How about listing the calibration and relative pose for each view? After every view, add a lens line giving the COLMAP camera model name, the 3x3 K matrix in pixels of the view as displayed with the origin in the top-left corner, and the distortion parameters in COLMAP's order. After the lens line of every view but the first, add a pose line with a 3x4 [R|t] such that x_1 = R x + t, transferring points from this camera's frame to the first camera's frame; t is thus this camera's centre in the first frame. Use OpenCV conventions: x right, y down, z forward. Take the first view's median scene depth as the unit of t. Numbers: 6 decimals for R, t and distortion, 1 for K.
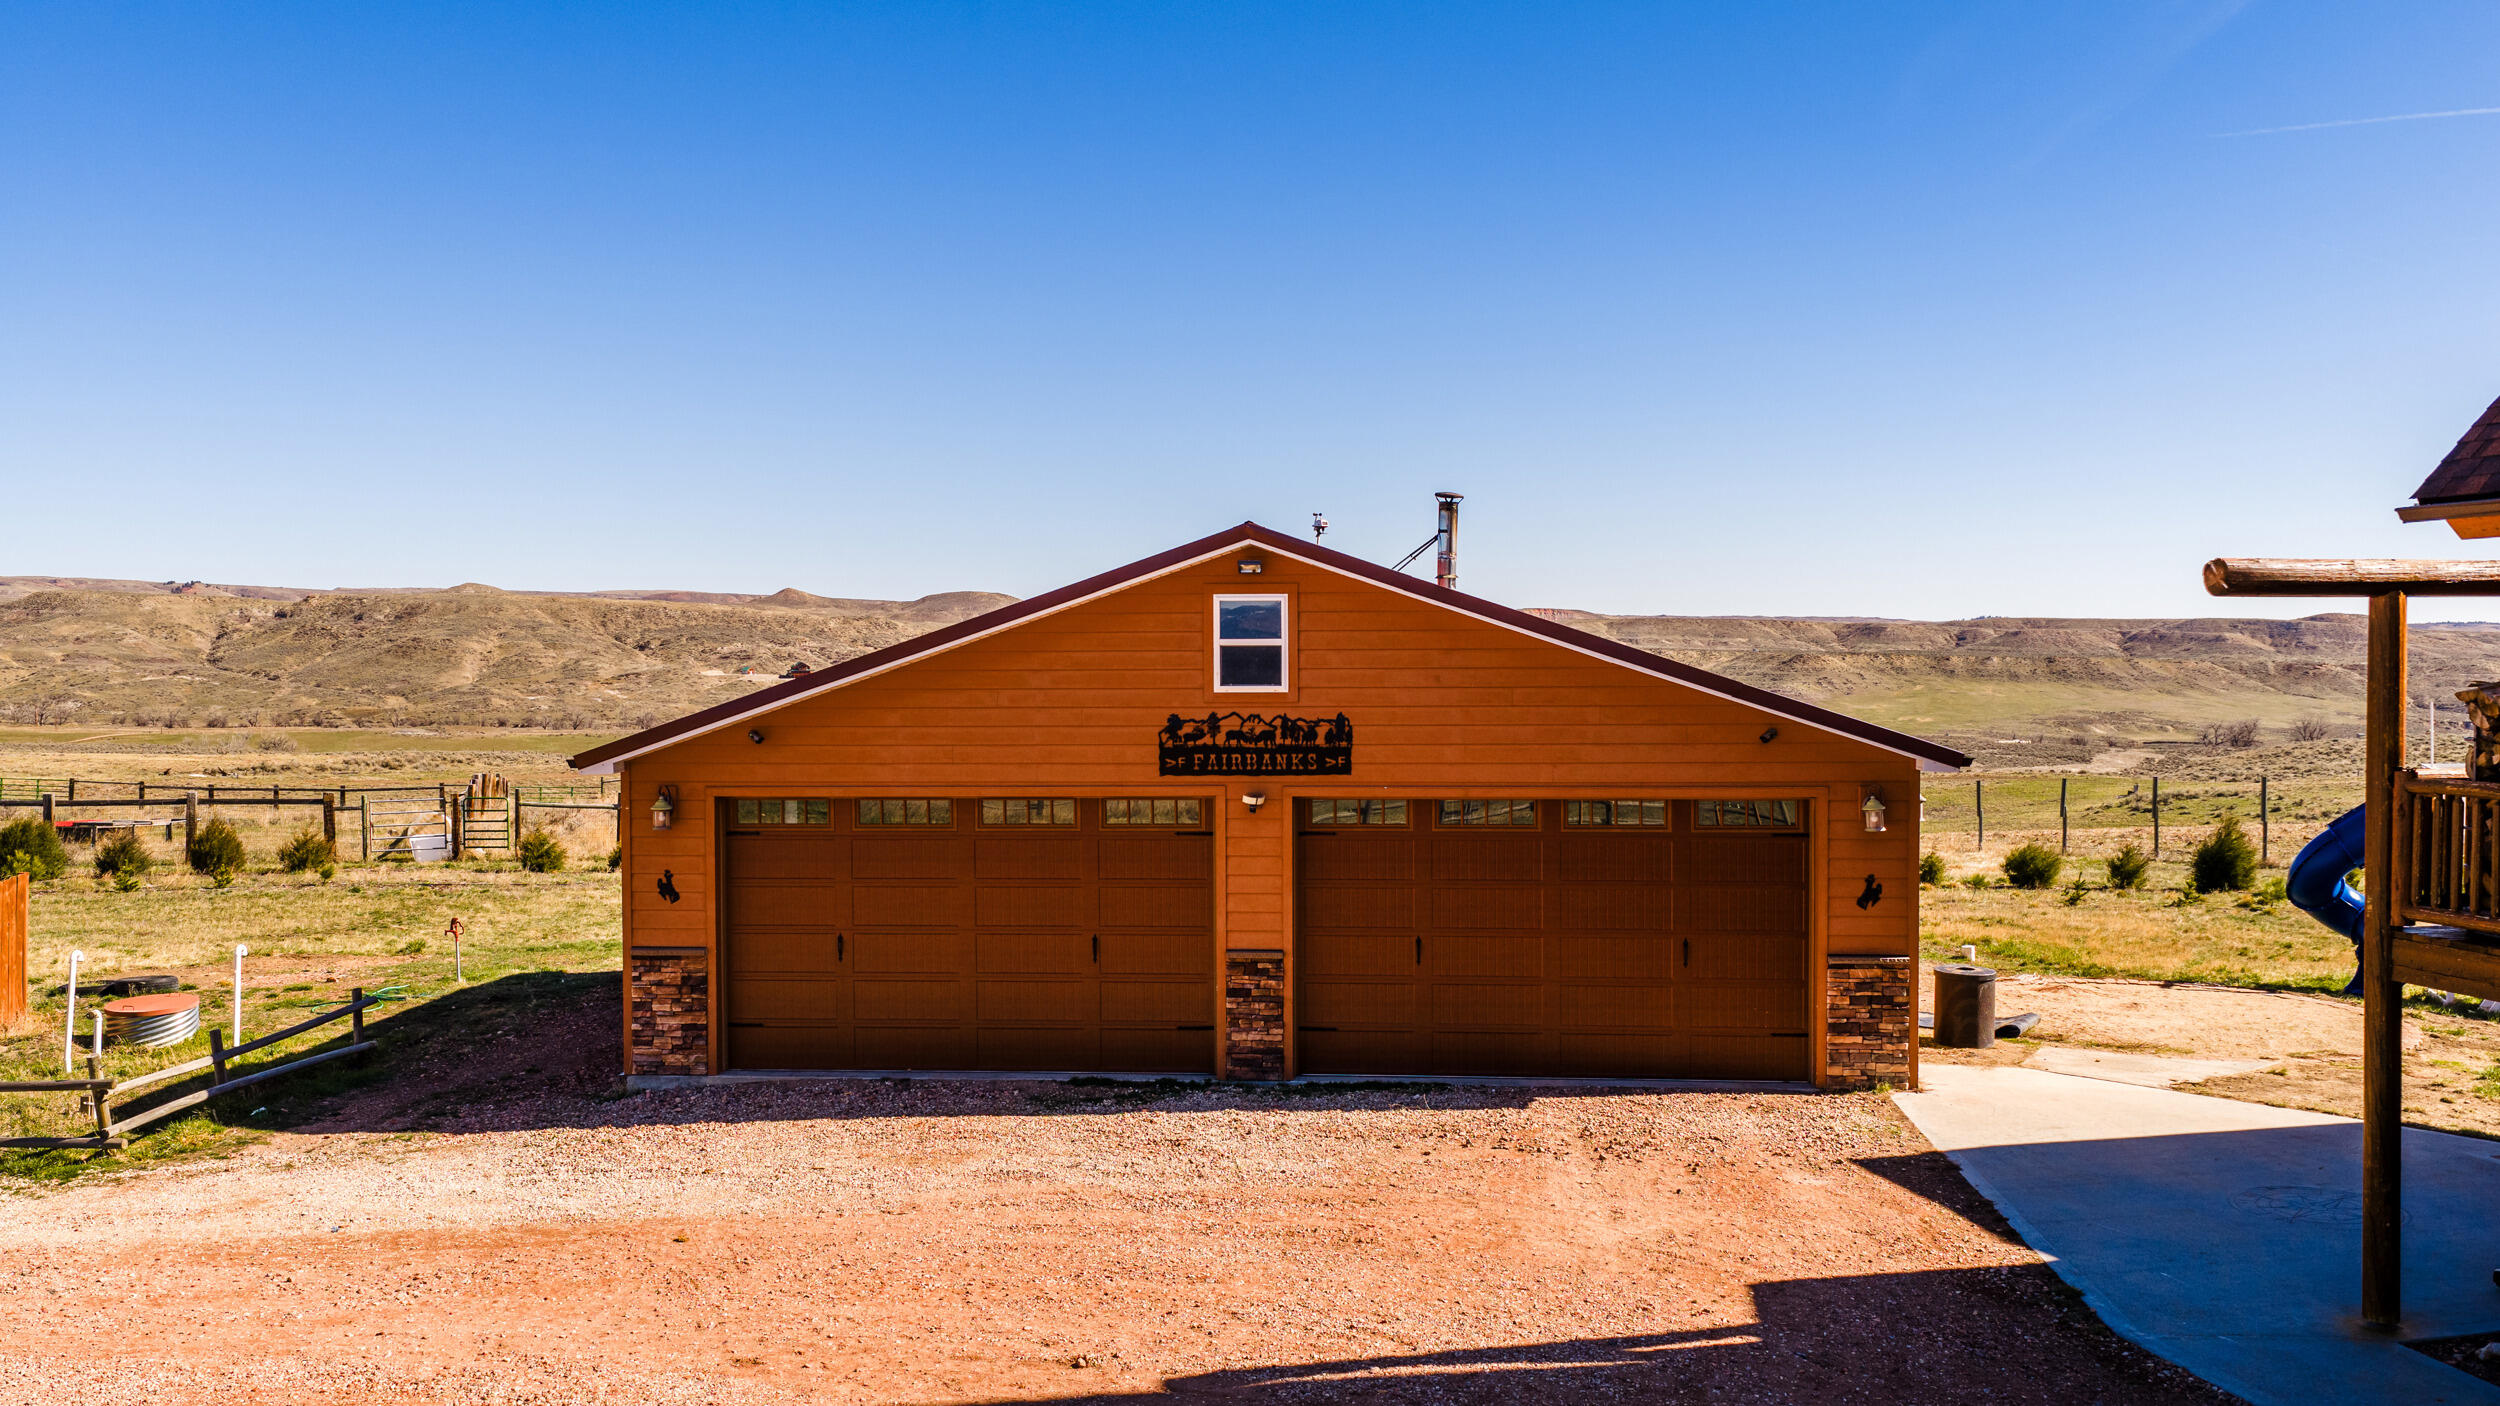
lens RADIAL K [[2080.3, 0, 1250.0], [0, 2080.3, 703.0], [0, 0, 1]] dist [0.009670, -0.024307]
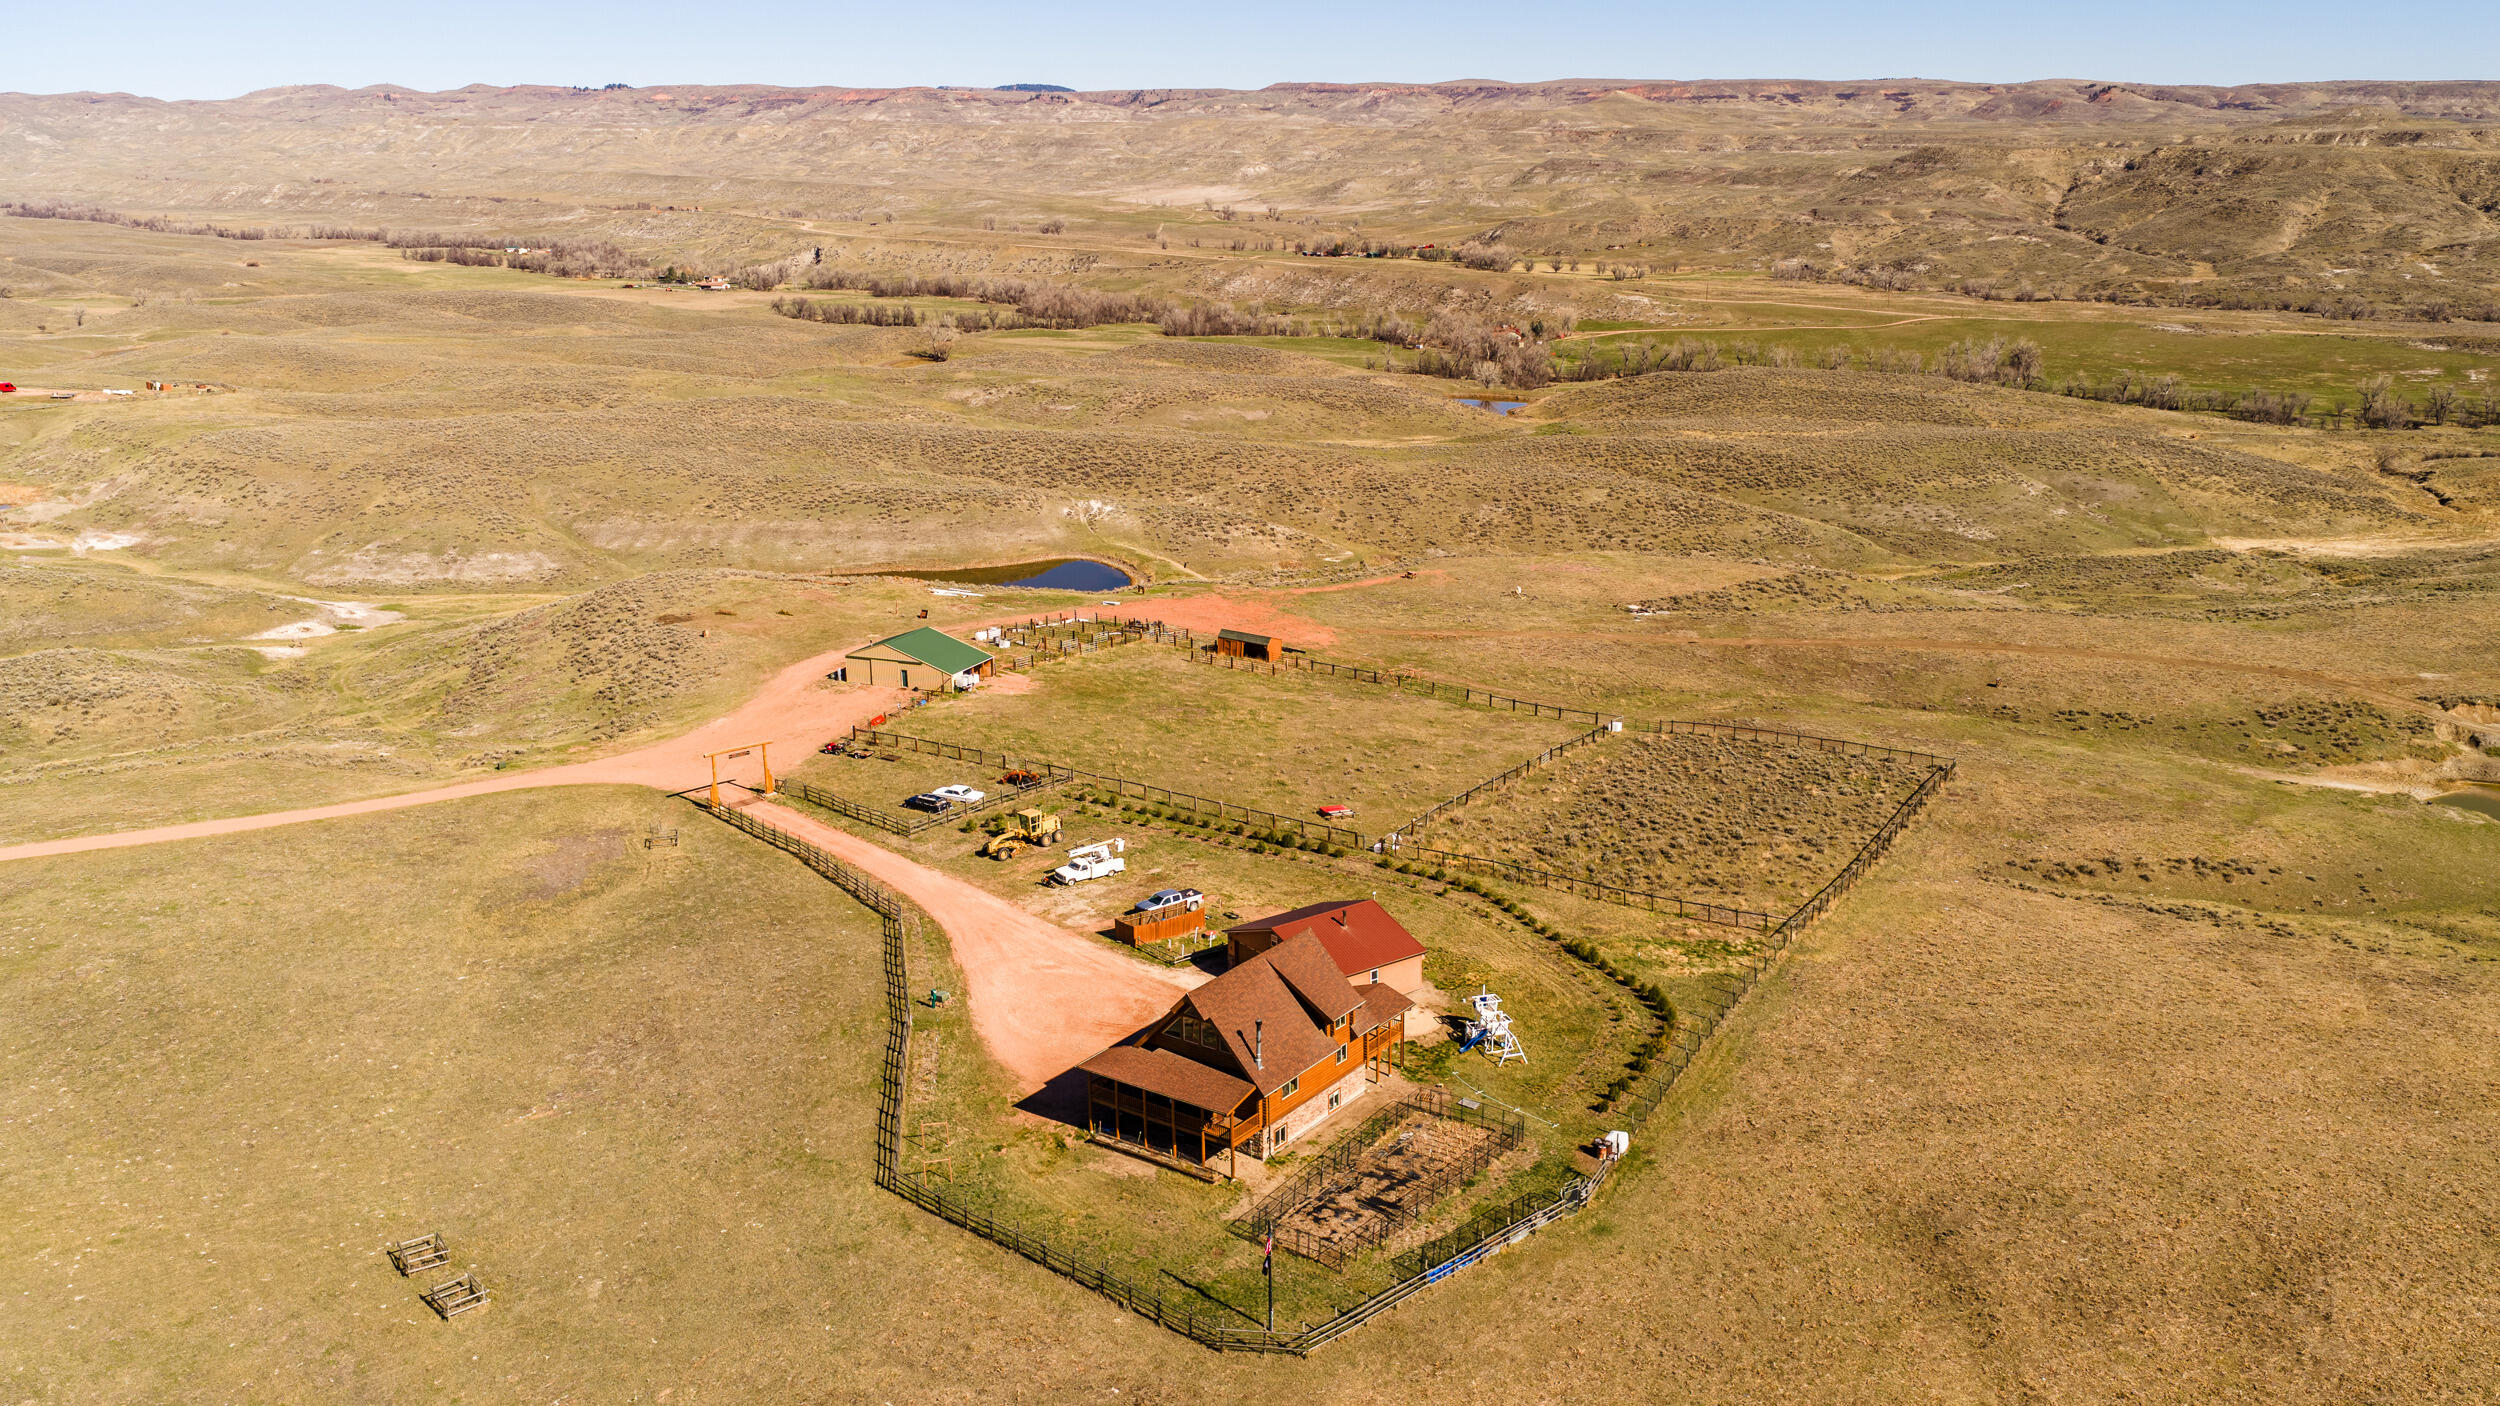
lens RADIAL K [[2074.2, 0, 1250.0], [0, 2074.2, 703.0], [0, 0, 1]] dist [0.004032, -0.014458]
pose [[0.650929, 0.191812, -0.734507, 0.079308], [-0.005943, 0.968810, 0.247732, -0.040938], [0.759116, -0.156890, 0.631767, -0.055895]]
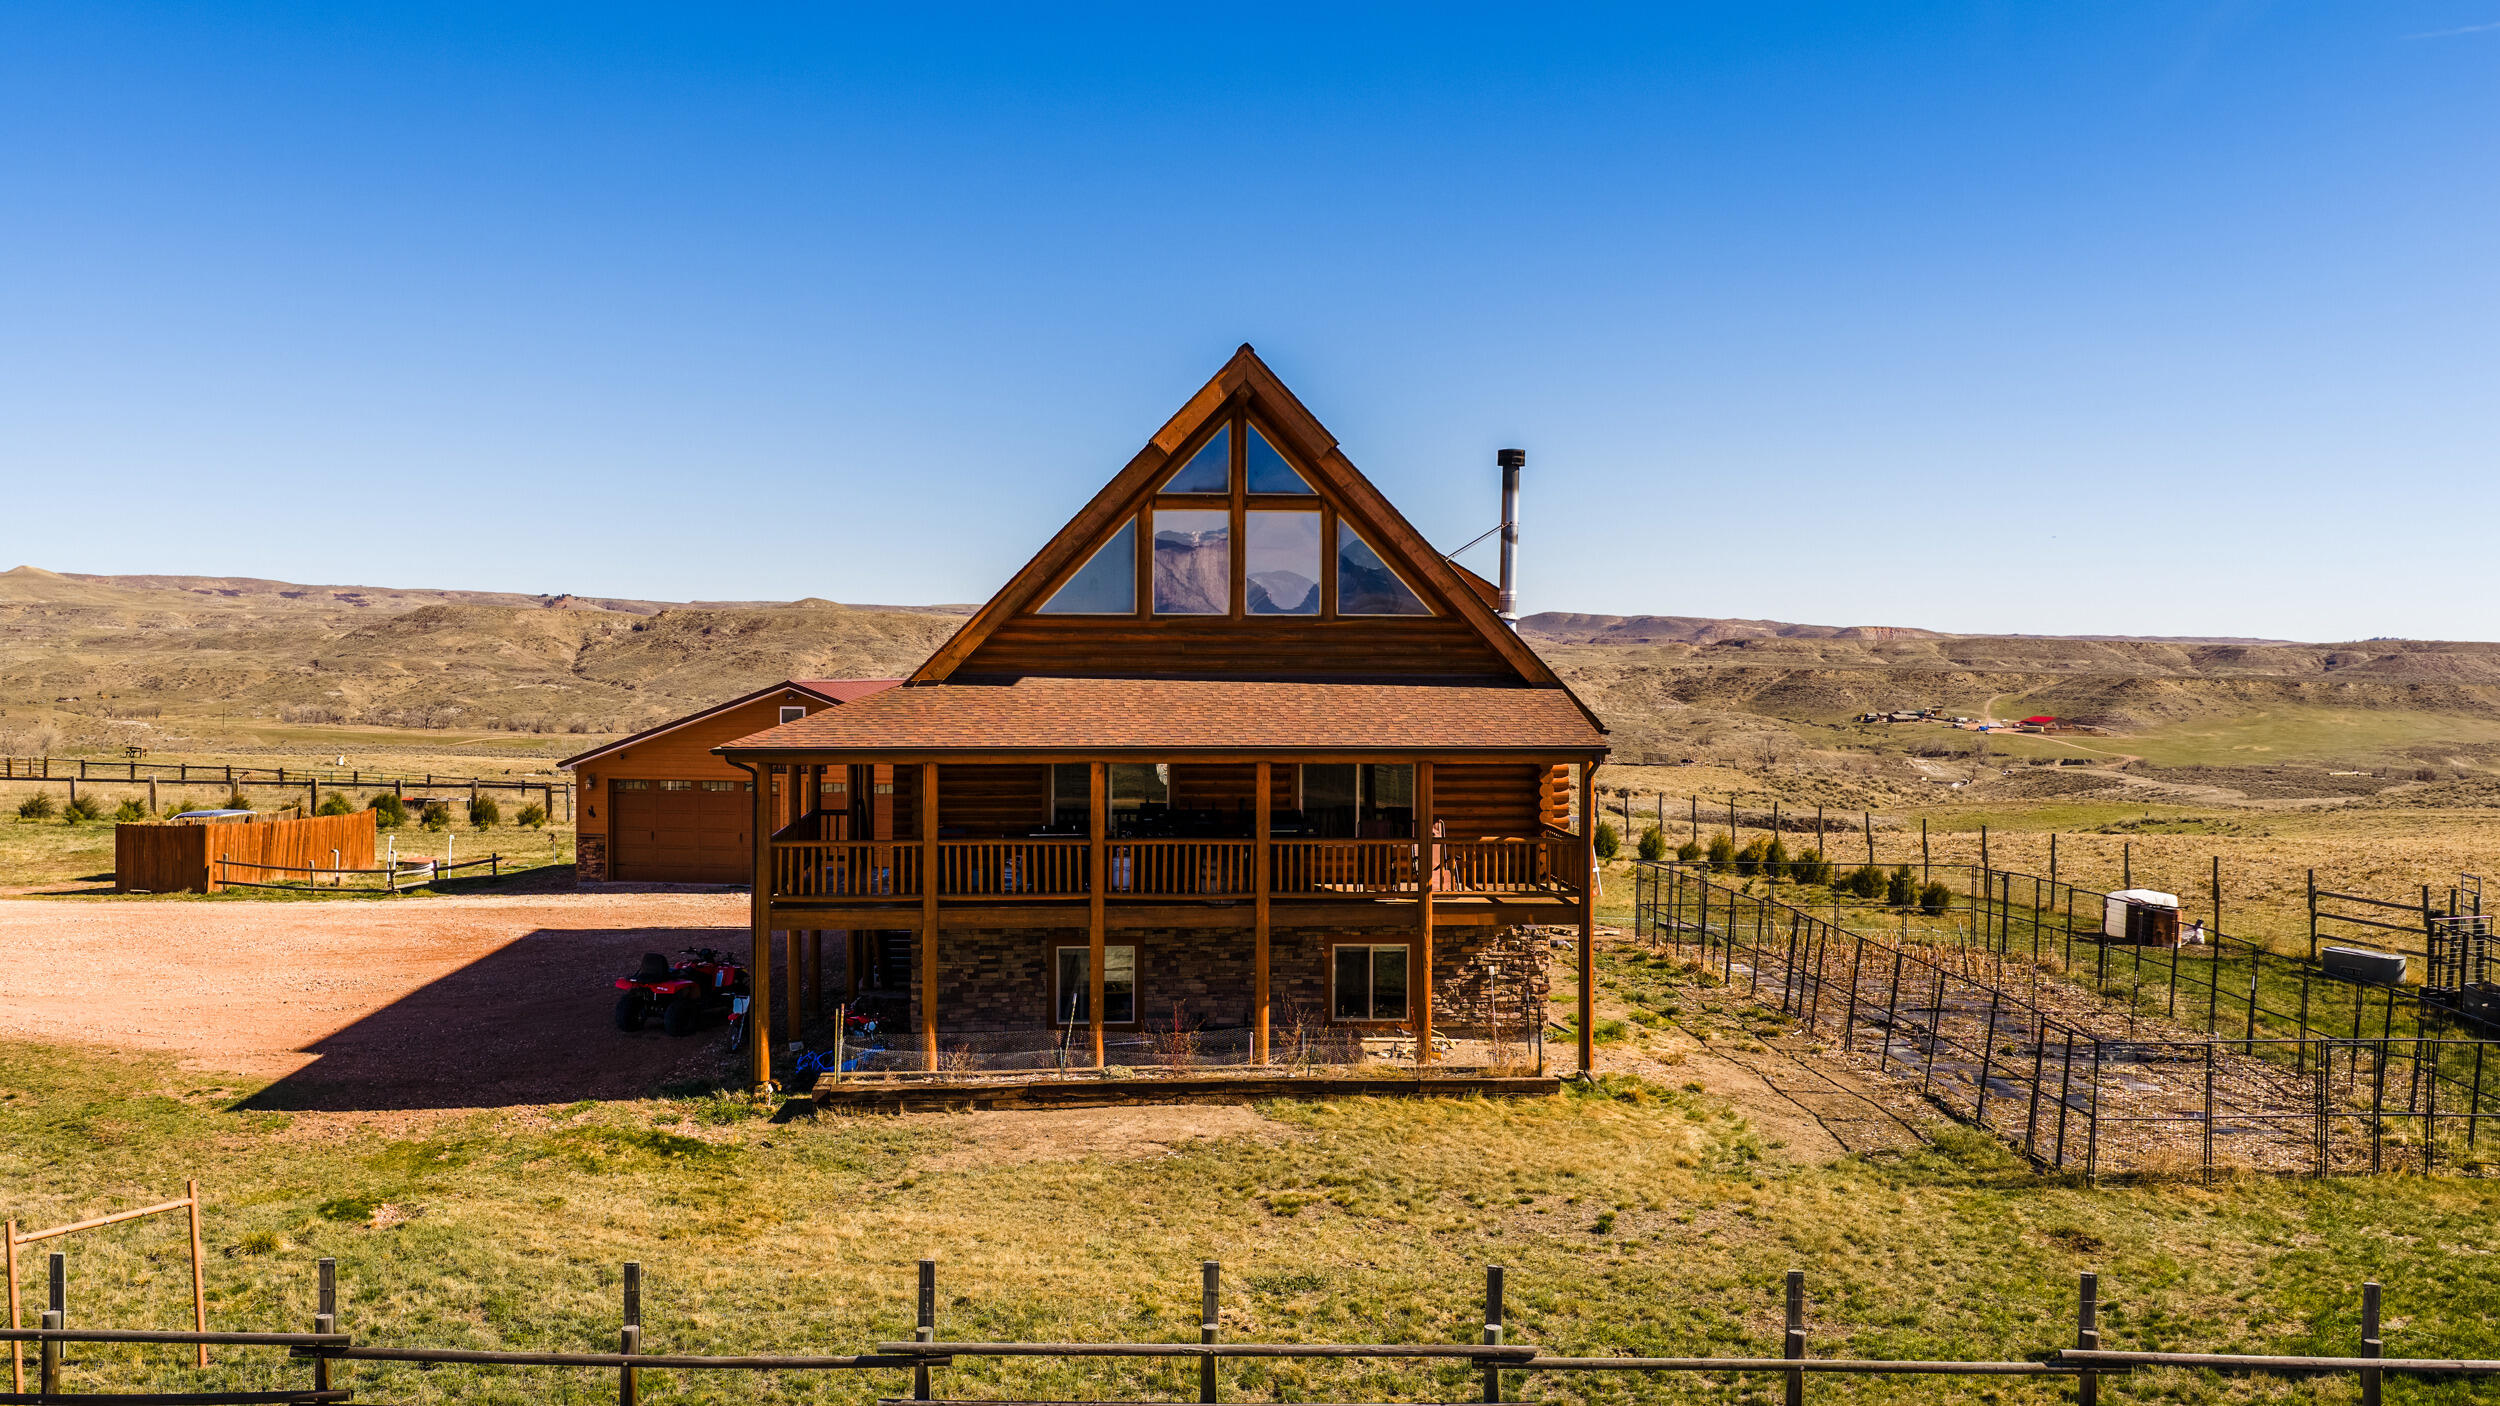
lens RADIAL K [[2110.6, 0, 1250.0], [0, 2110.6, 703.0], [0, 0, 1]] dist [0.005739, -0.003215]
pose [[0.987838, 0.011081, -0.155091, 0.014185], [-0.012271, 0.999902, -0.006721, -0.000632], [0.155001, 0.008542, 0.987877, -0.022597]]
